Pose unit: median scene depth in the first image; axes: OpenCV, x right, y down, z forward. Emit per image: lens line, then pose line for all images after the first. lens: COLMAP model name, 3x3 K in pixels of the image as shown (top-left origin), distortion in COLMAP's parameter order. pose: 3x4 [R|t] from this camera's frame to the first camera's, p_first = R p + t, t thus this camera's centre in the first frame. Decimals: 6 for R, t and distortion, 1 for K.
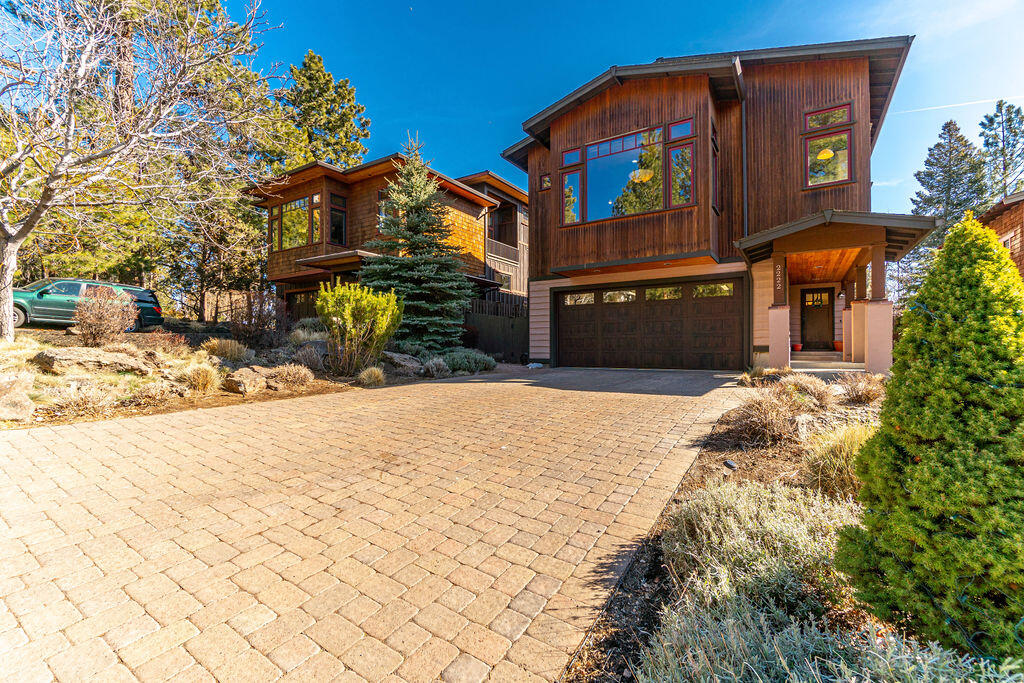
lens RADIAL K [[442.6, 0, 516.3], [0, 442.6, 342.7], [0, 0, 1]] dist [-0.002688, 0.000483]
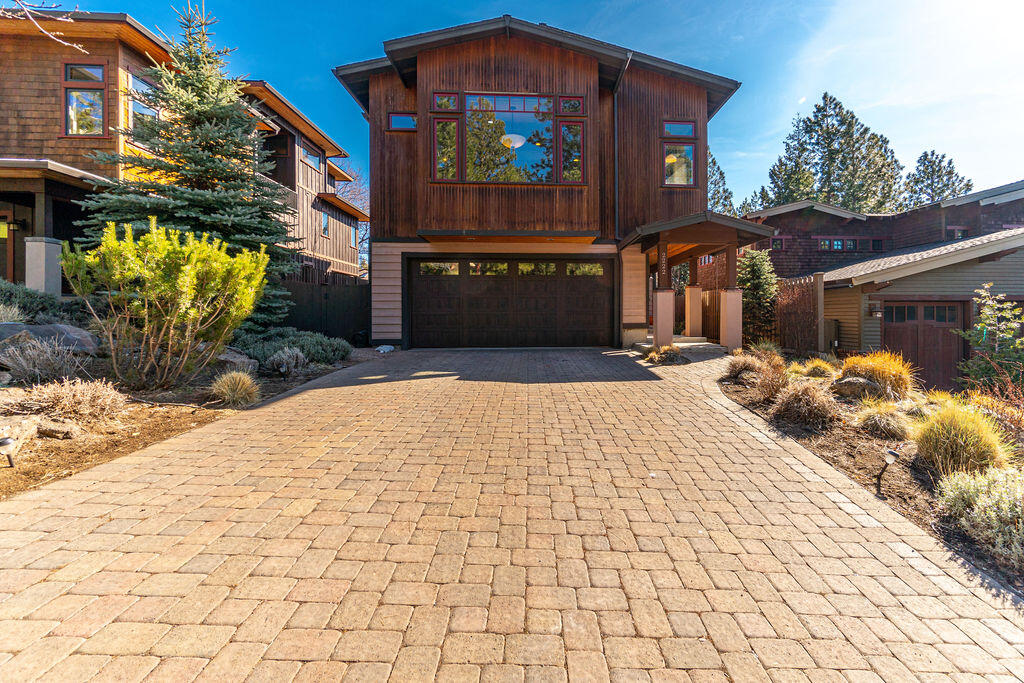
lens RADIAL K [[472.4, 0, 545.9], [0, 472.4, 311.0], [0, 0, 1]] dist [-0.002890, -0.000120]
pose [[0.804883, 0.000471, 0.593434, -0.278674], [-0.004004, 0.999981, 0.004638, -0.025678], [-0.593421, -0.006109, 0.804869, 0.169697]]
